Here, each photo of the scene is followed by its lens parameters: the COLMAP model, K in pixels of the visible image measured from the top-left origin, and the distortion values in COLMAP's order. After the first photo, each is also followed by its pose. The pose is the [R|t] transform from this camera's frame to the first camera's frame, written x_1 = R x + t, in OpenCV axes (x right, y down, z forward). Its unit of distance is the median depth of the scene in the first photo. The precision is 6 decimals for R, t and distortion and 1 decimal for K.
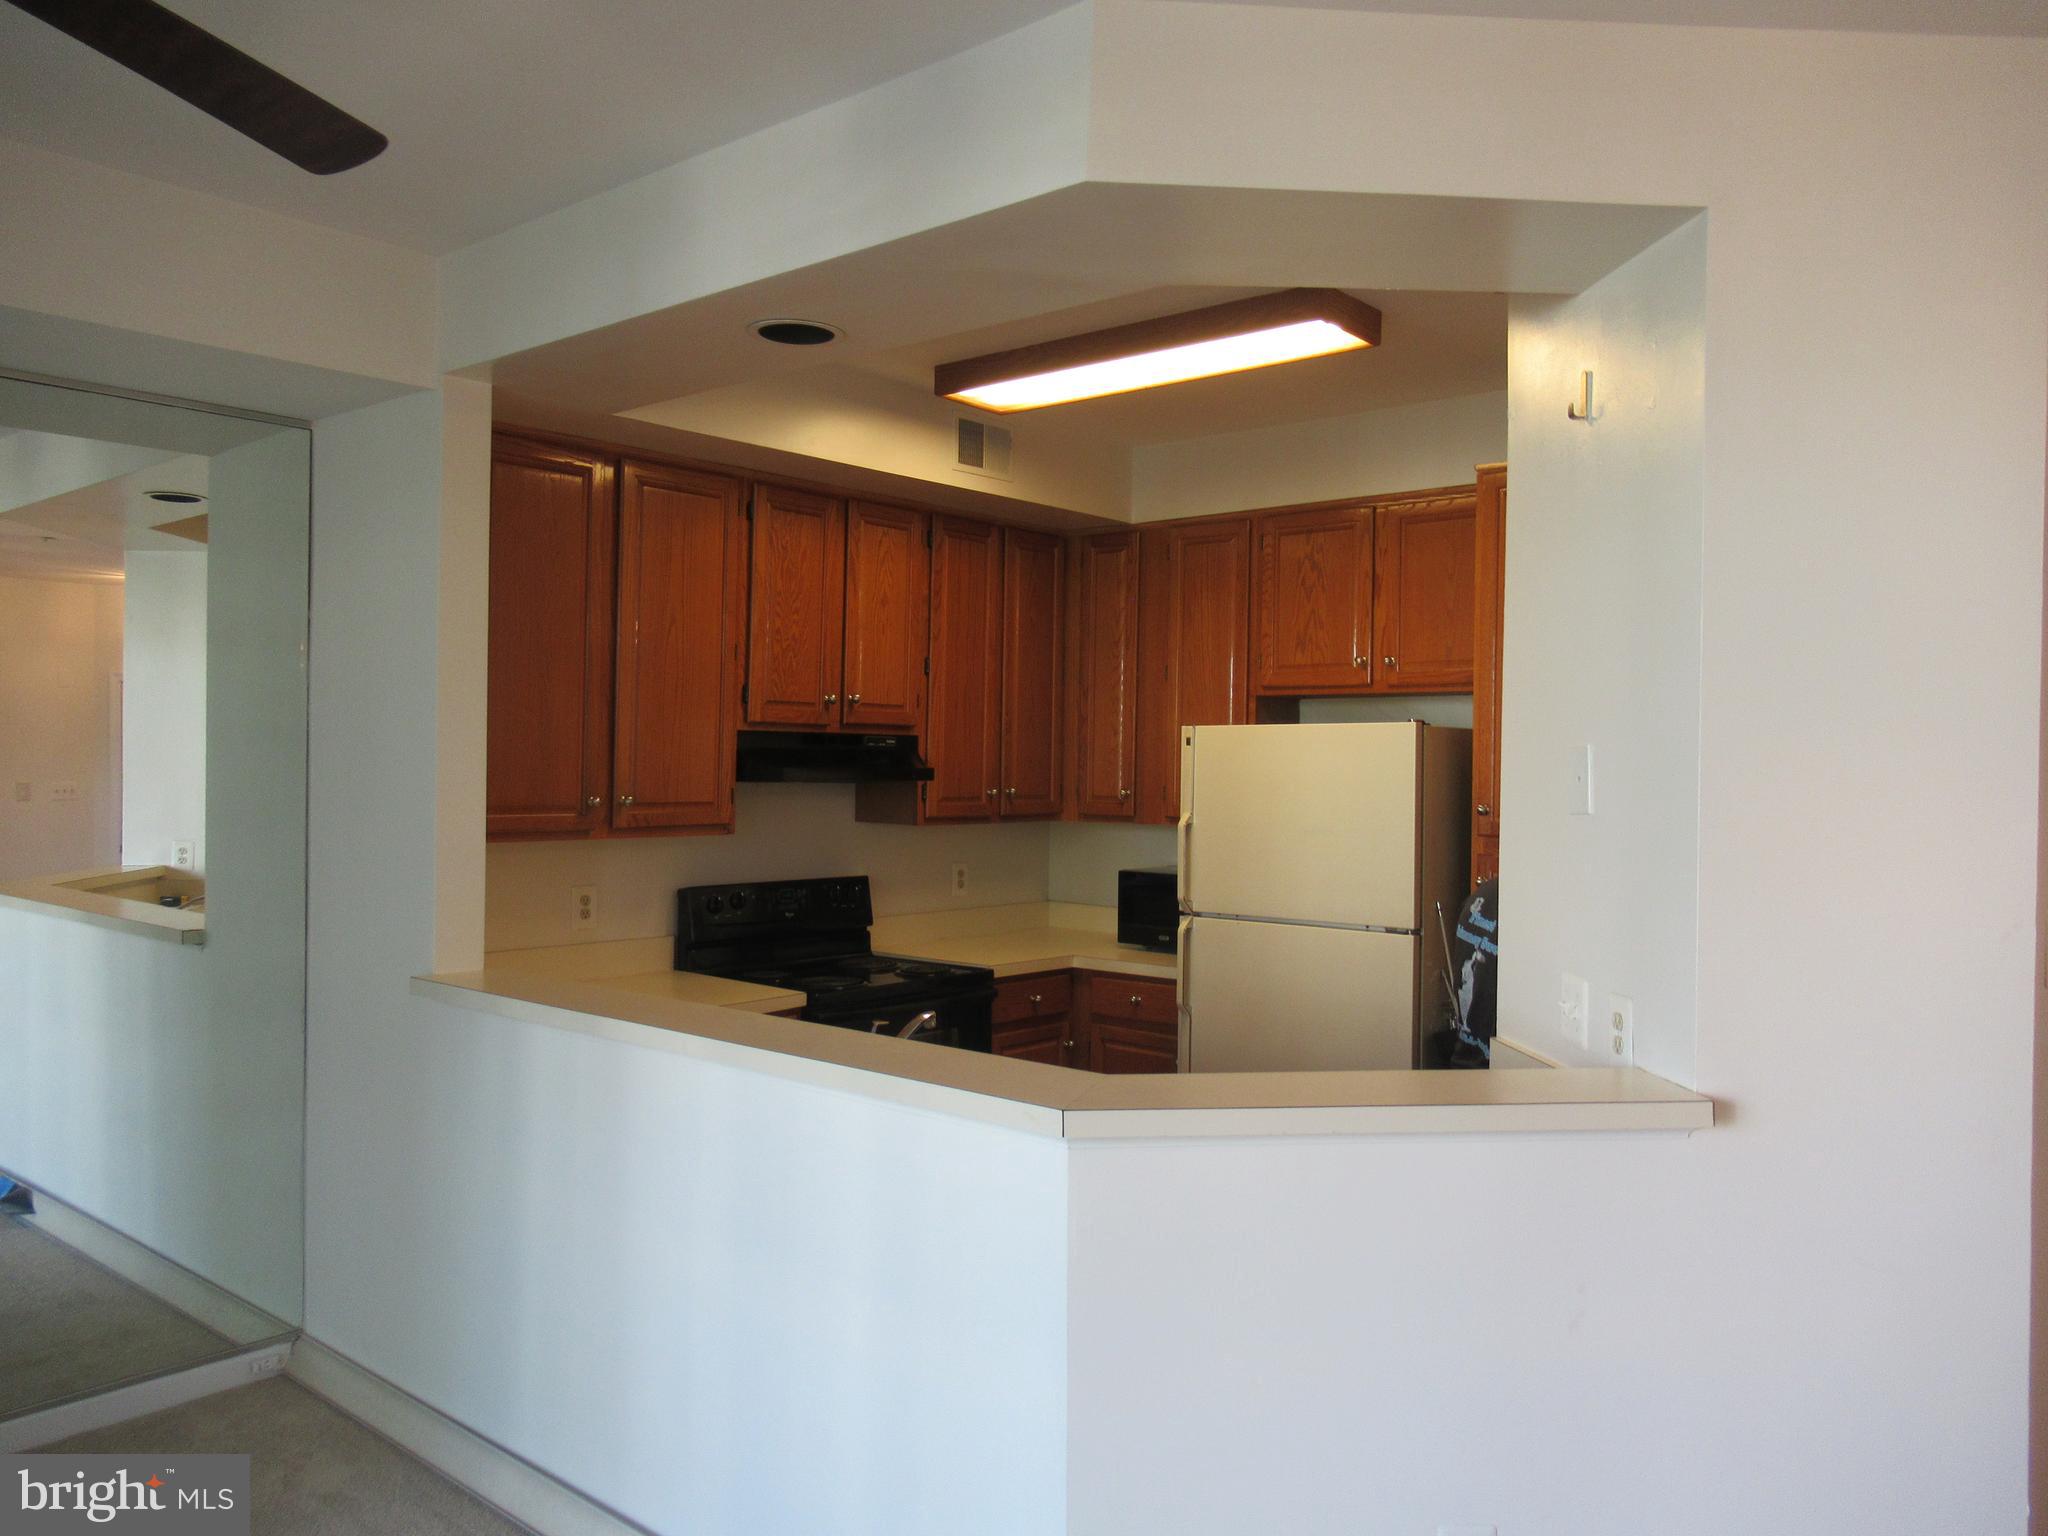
lens RADIAL K [[1547.3, 0, 1024.0], [0, 1547.3, 768.0], [0, 0, 1]] dist [0.000909, -0.000686]
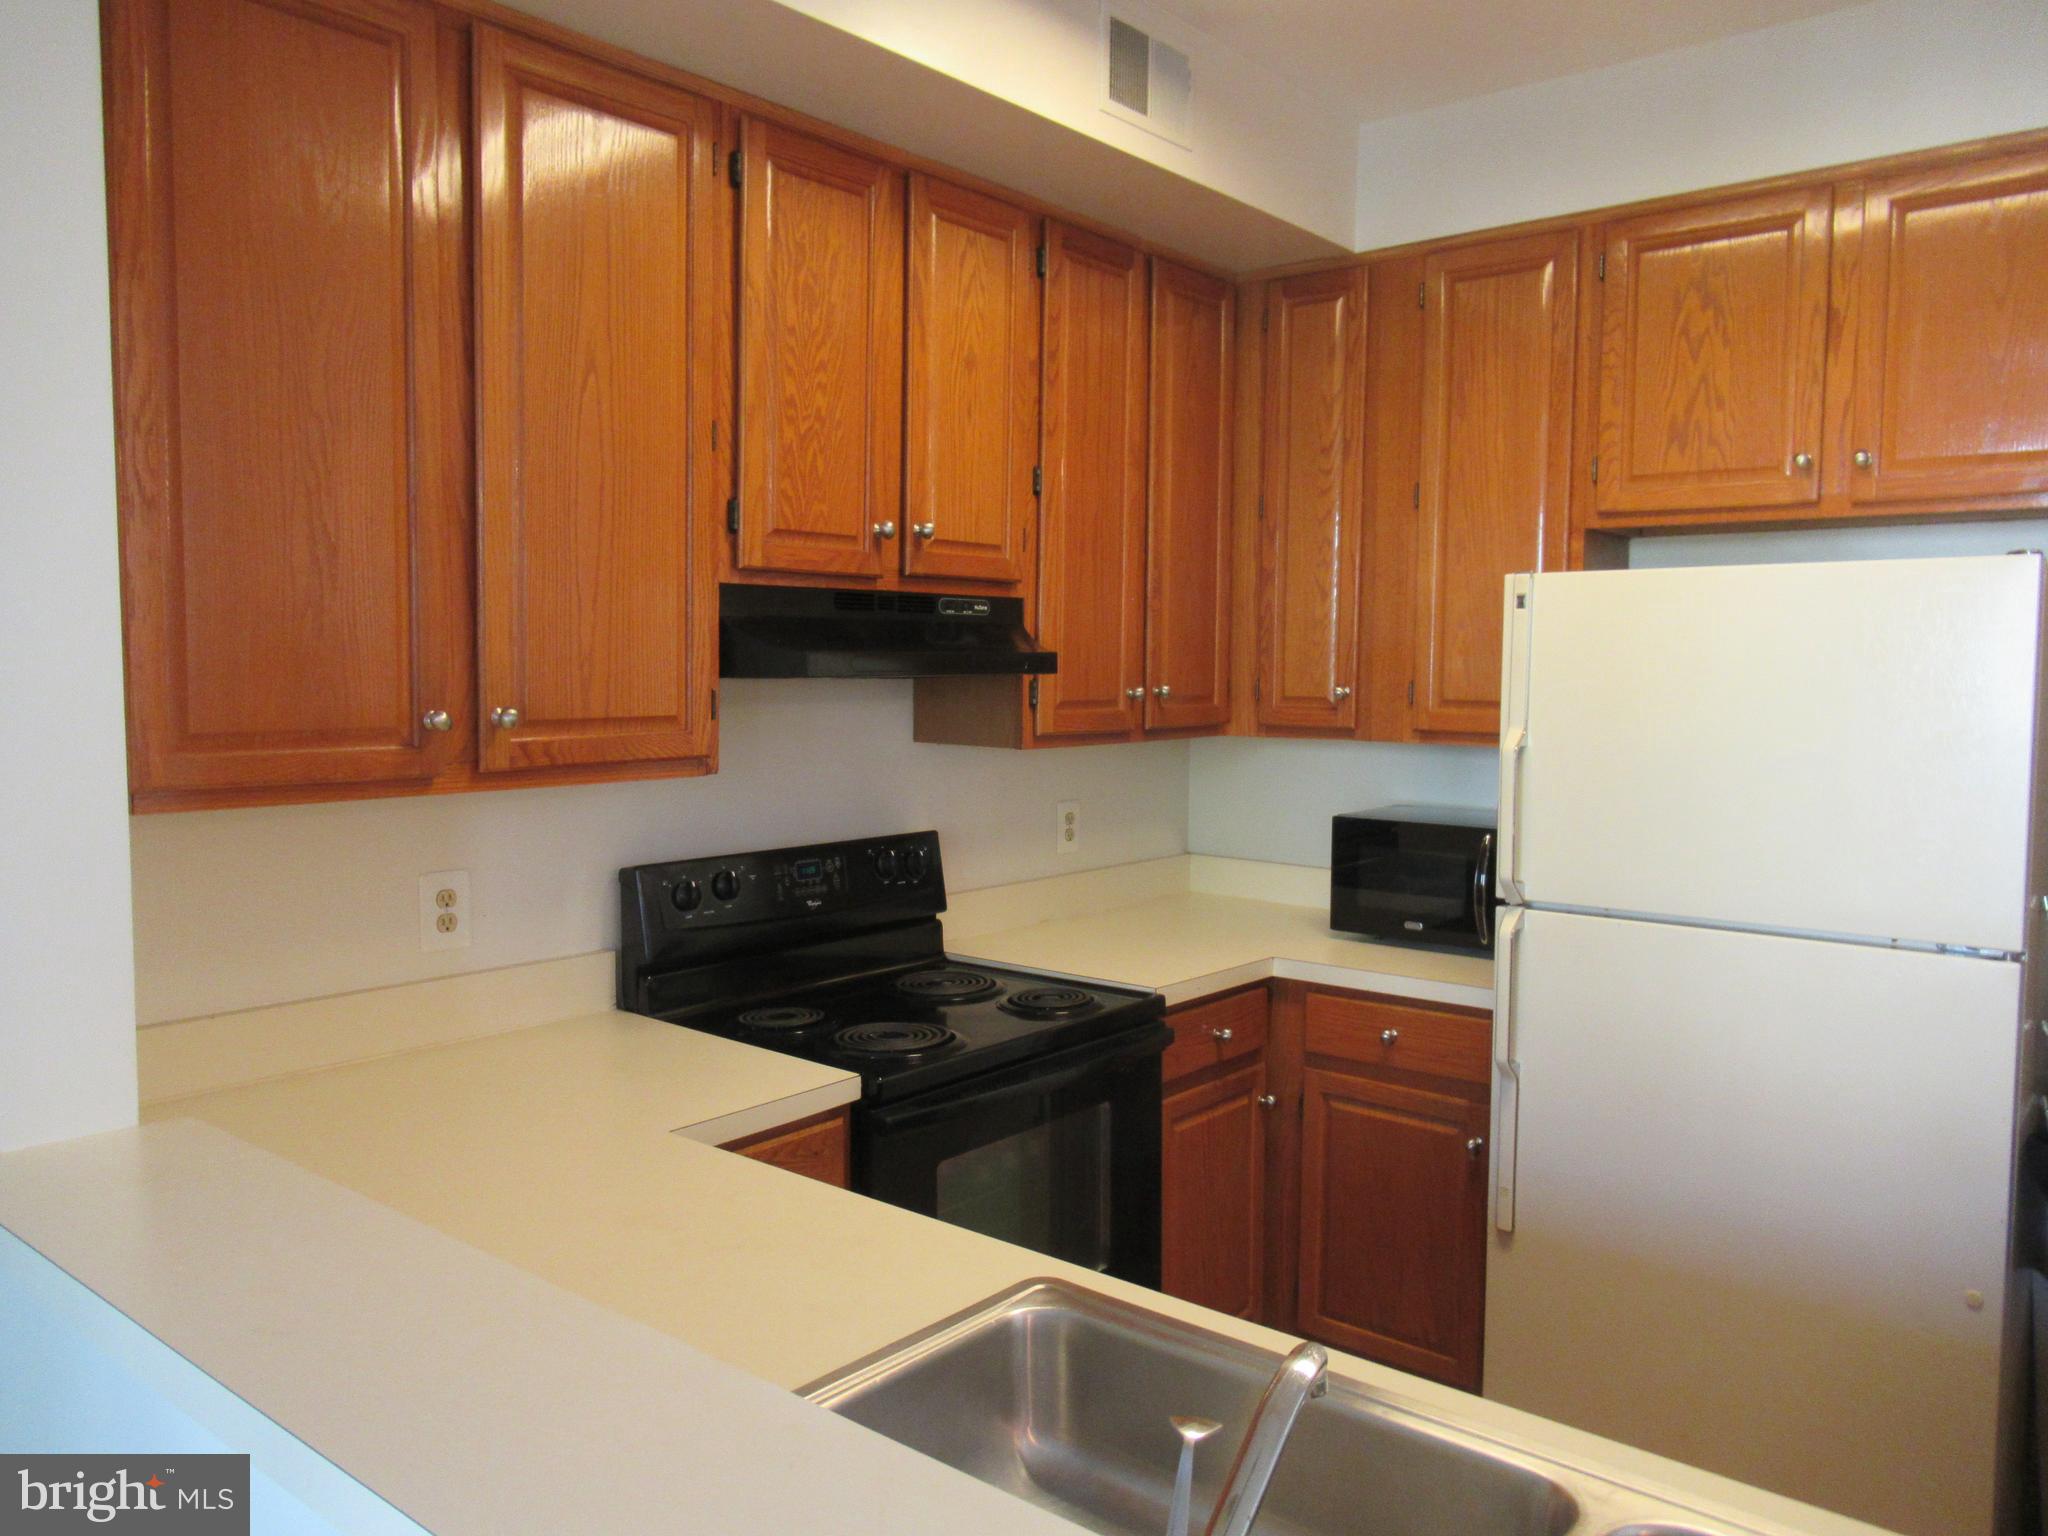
lens RADIAL K [[1547.3, 0, 1024.0], [0, 1547.3, 768.0], [0, 0, 1]] dist [0.000909, -0.000686]
pose [[0.999878, -0.007194, 0.013844, -0.080428], [0.006219, 0.997580, 0.069249, 0.003100], [-0.014309, -0.069155, 0.997503, 0.420667]]
